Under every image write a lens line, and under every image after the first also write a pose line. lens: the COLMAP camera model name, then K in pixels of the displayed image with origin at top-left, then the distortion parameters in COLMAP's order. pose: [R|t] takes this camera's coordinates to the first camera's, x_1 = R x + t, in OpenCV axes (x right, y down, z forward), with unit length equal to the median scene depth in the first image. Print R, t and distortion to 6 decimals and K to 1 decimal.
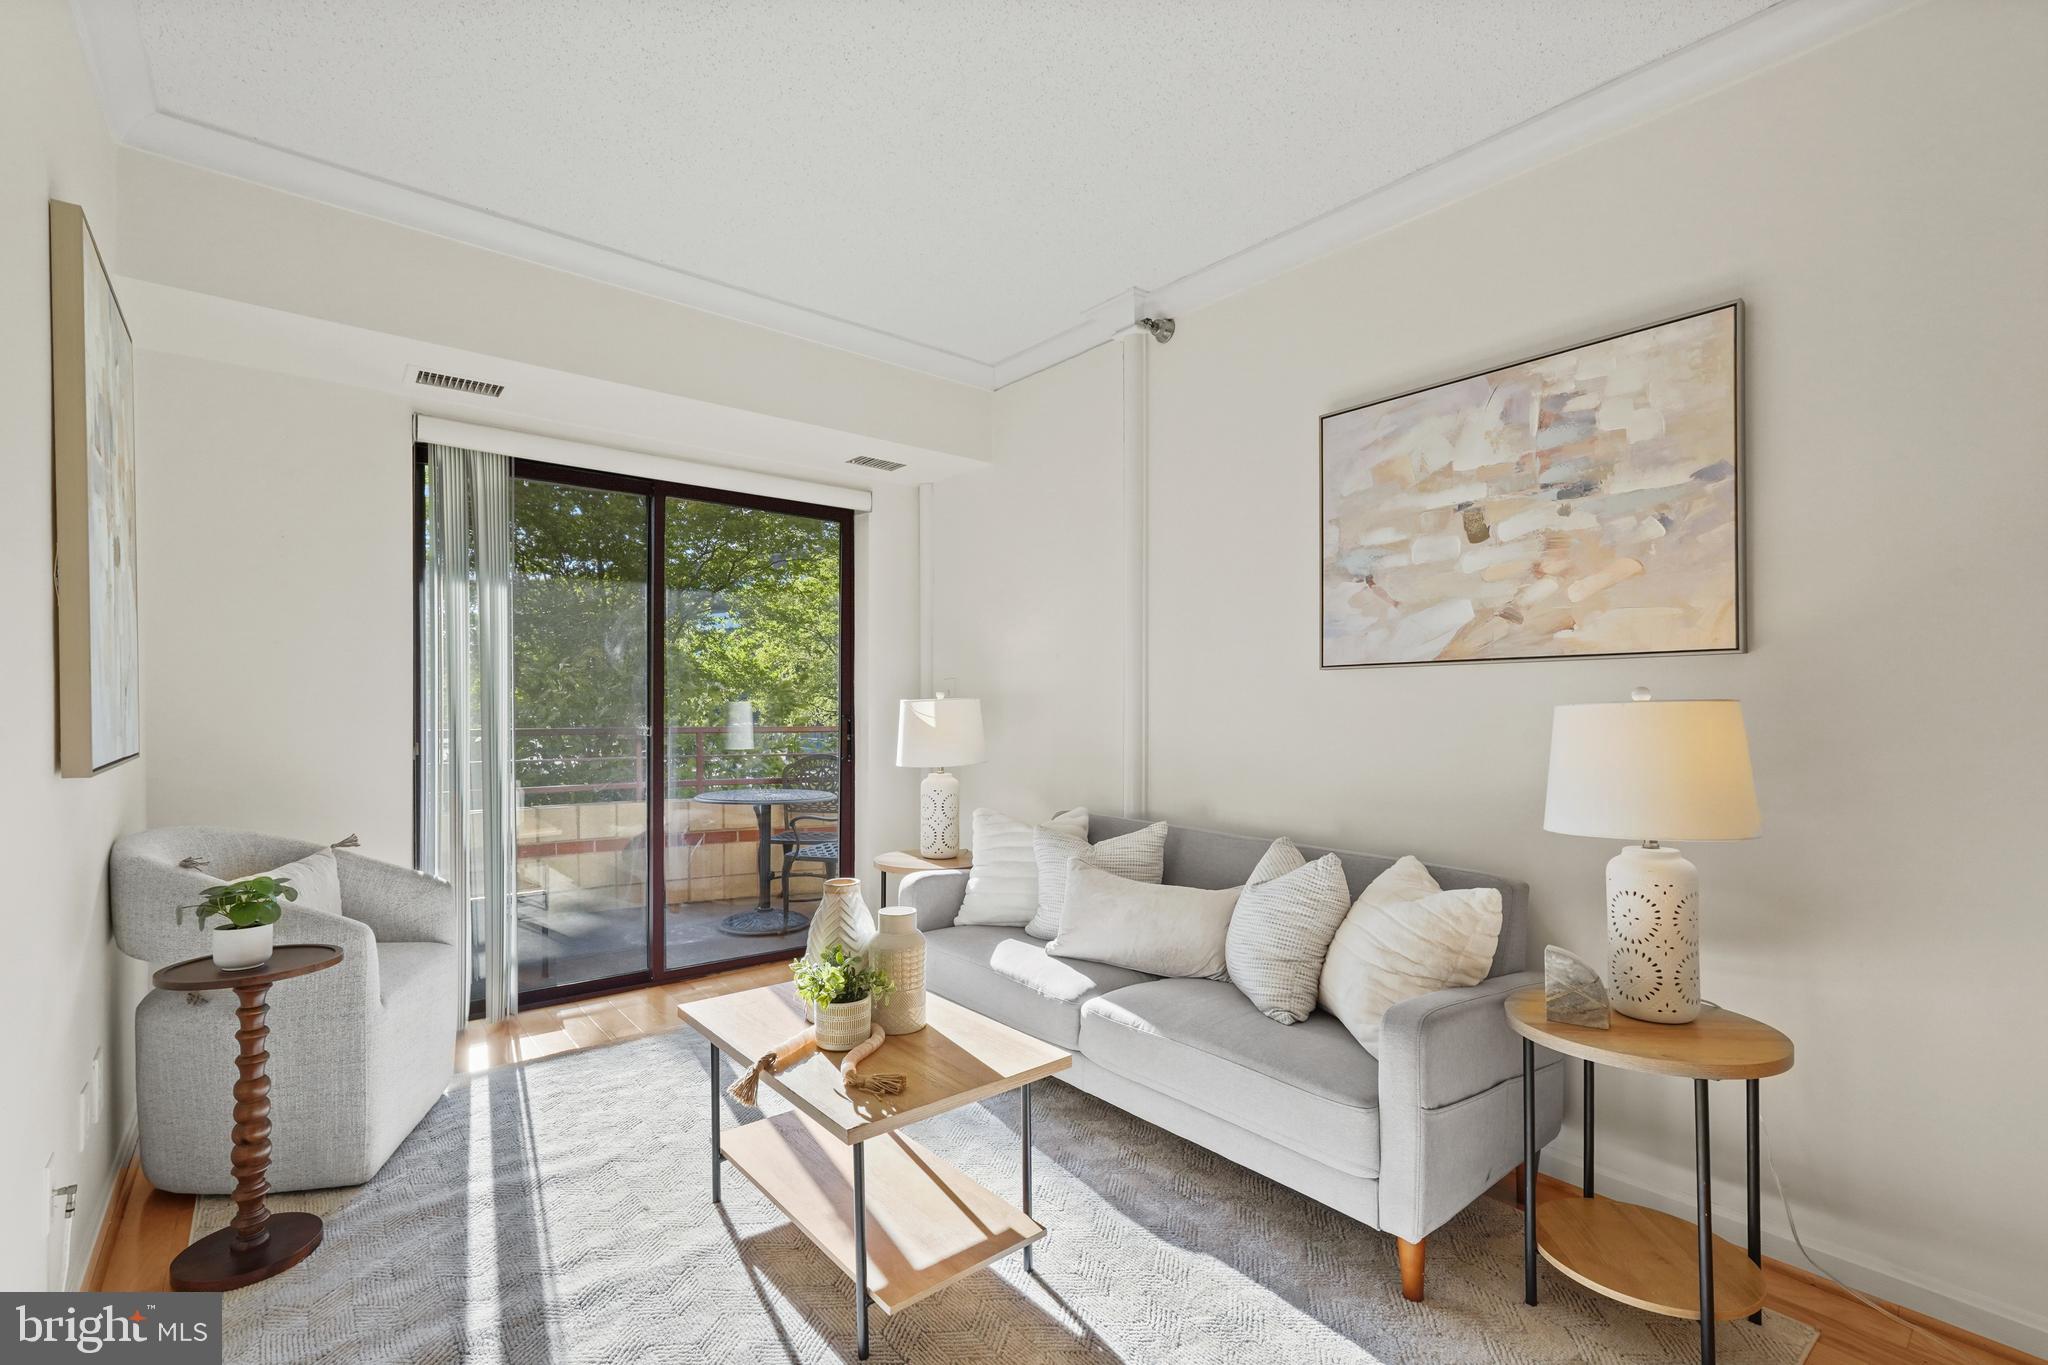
lens RADIAL K [[905.2, 0, 1011.1], [0, 905.2, 708.5], [0, 0, 1]] dist [-0.015395, 0.005847]
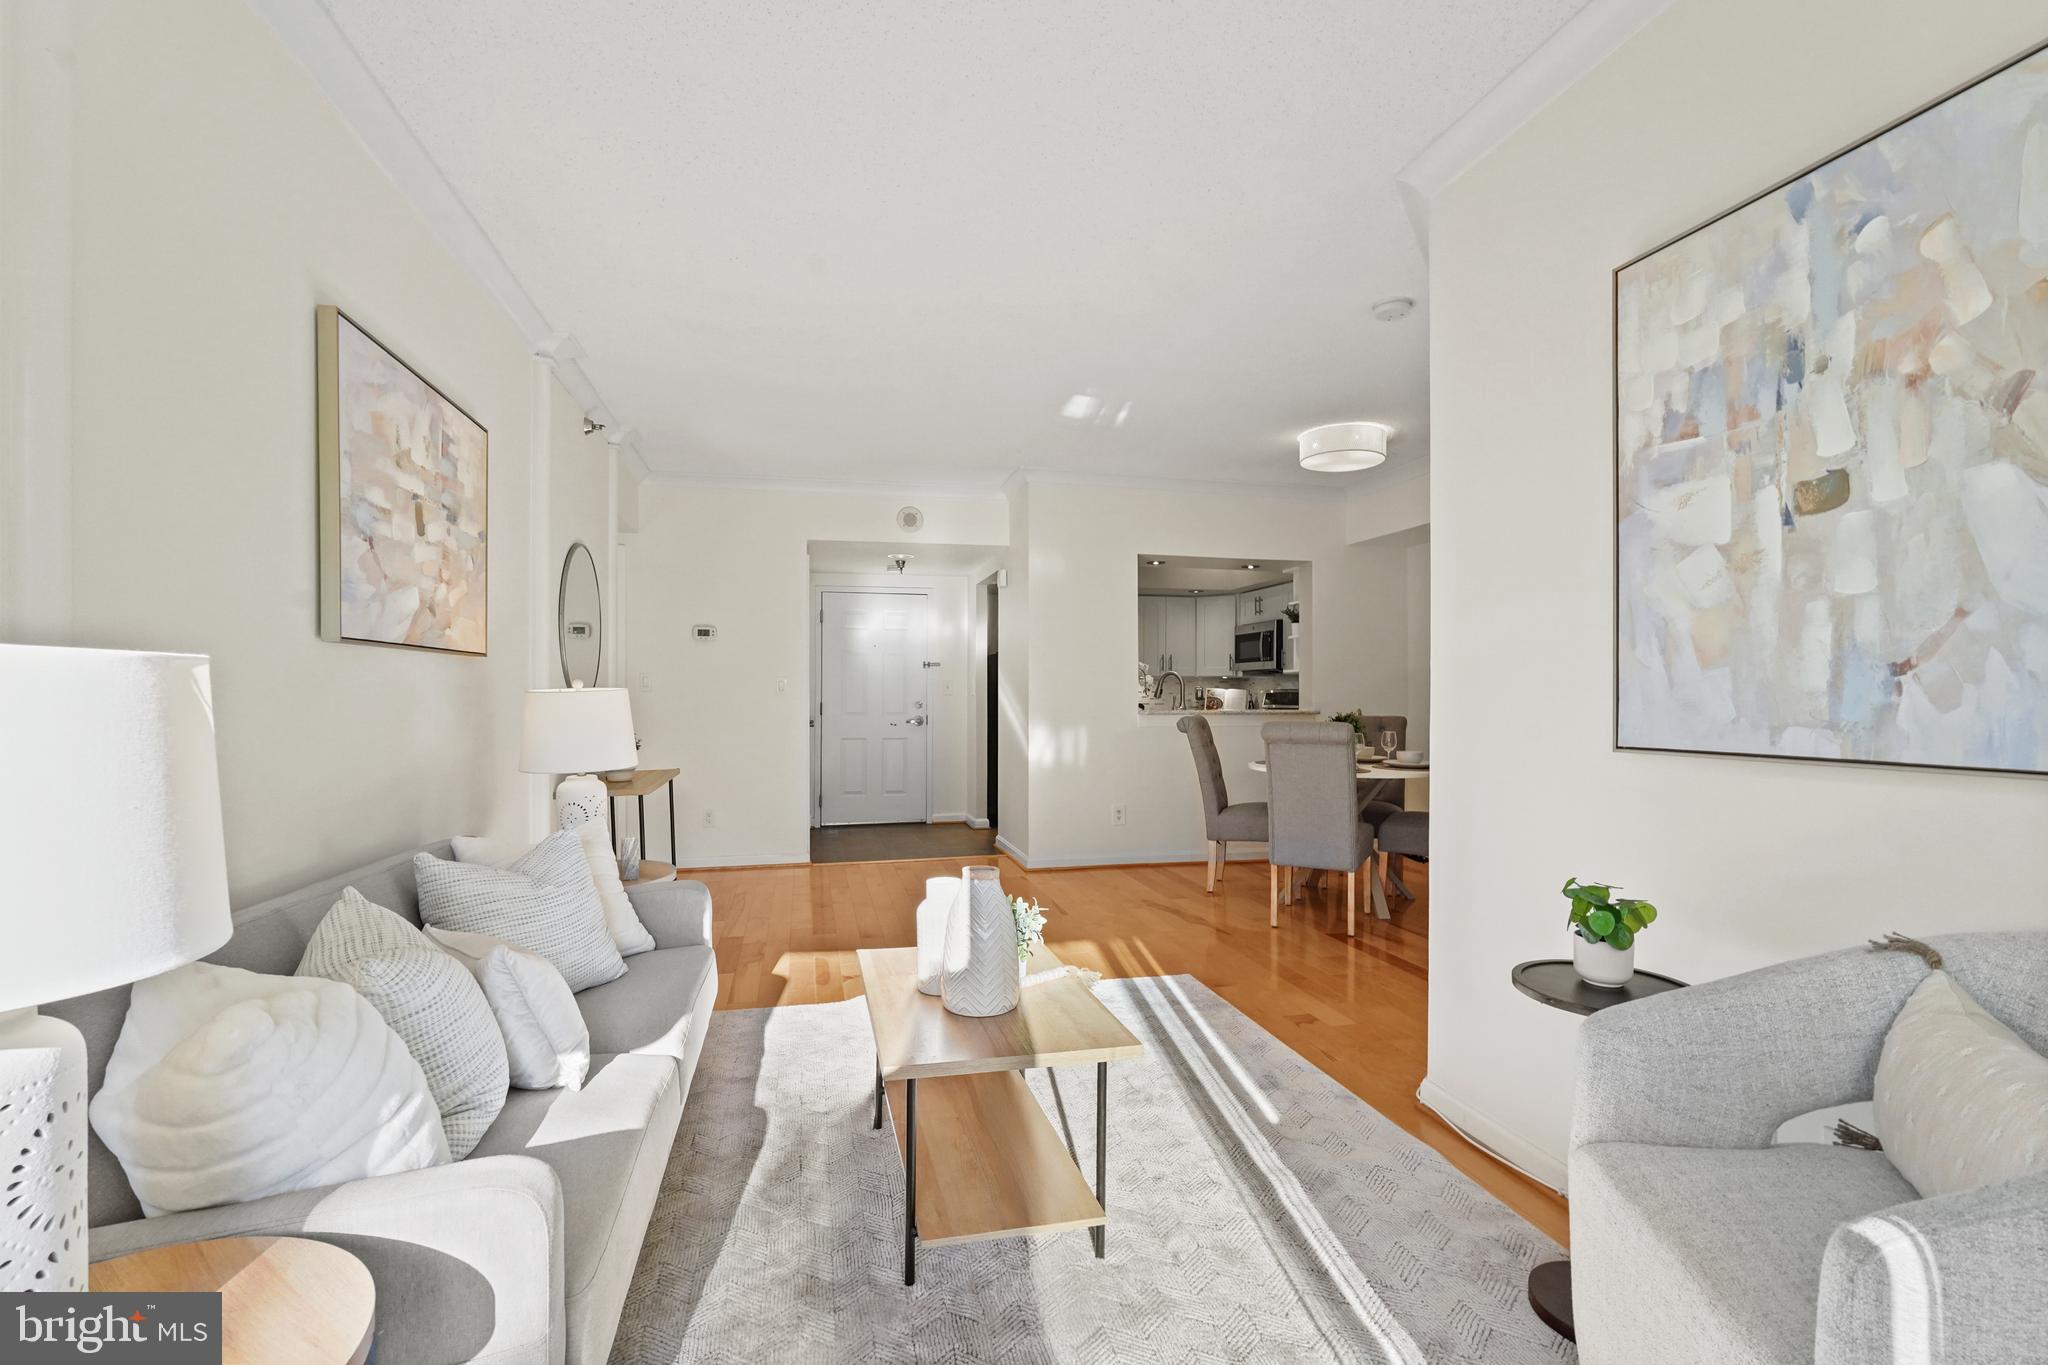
lens RADIAL K [[905.2, 0, 993.8], [0, 905.2, 692.3], [0, 0, 1]] dist [-0.015395, 0.005847]
pose [[-0.889671, -0.001839, 0.456599, -0.613535], [-0.000681, 0.999996, 0.002701, -0.002456], [-0.456603, 0.002092, -0.889668, 1.754488]]
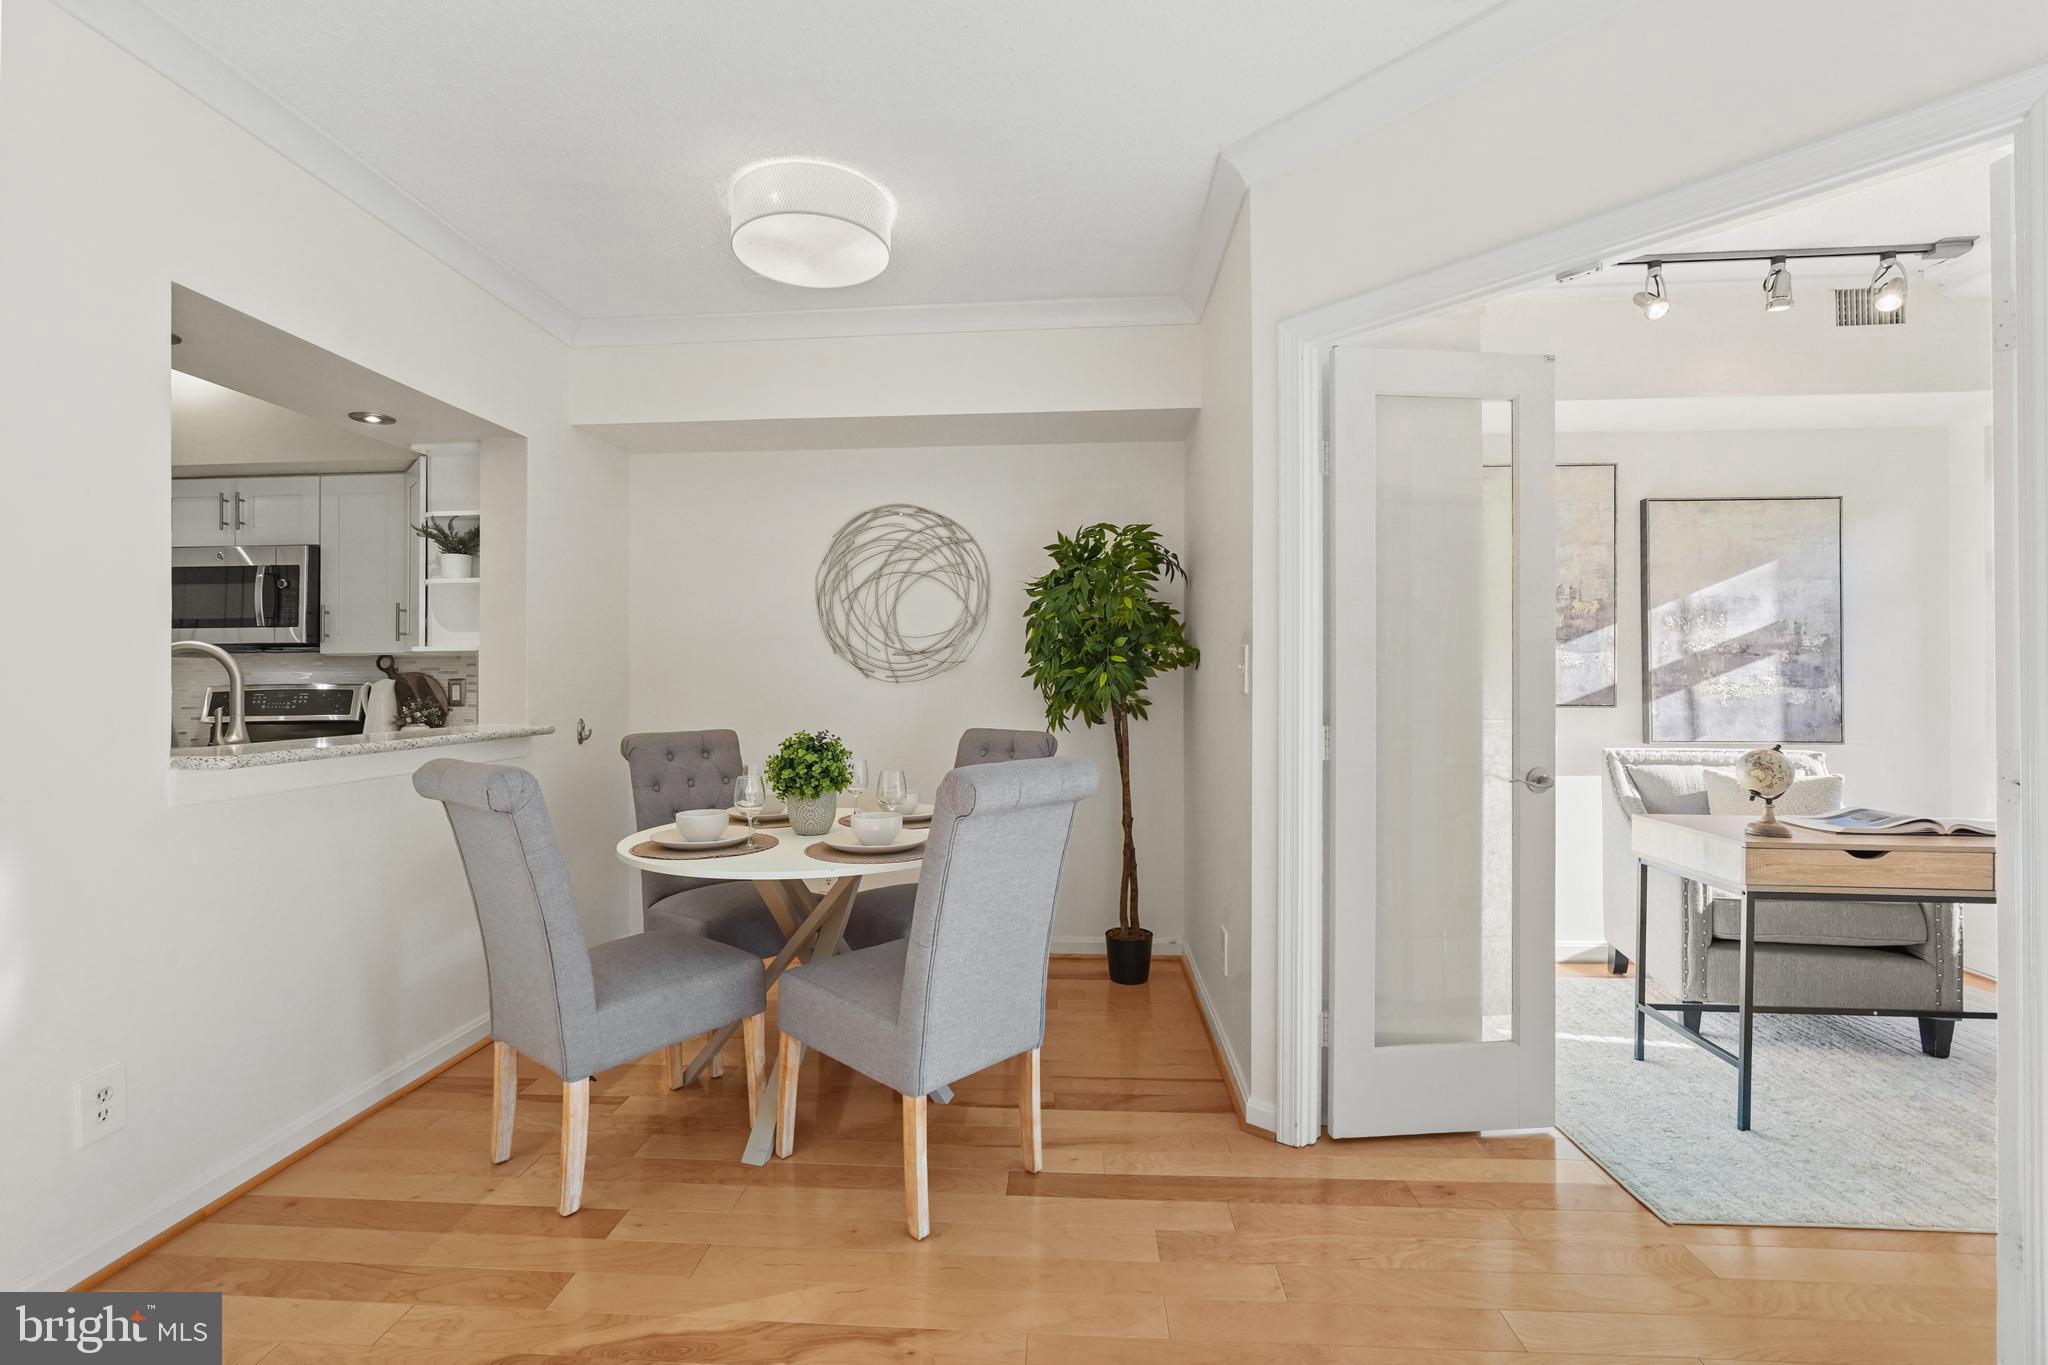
lens RADIAL K [[905.2, 0, 1010.3], [0, 905.2, 673.9], [0, 0, 1]] dist [-0.015395, 0.005847]
pose [[-0.678708, 0.001086, -0.734408, 0.345228], [0.002640, 0.999996, -0.000961, -0.021940], [0.734404, -0.002591, -0.678708, 0.322414]]
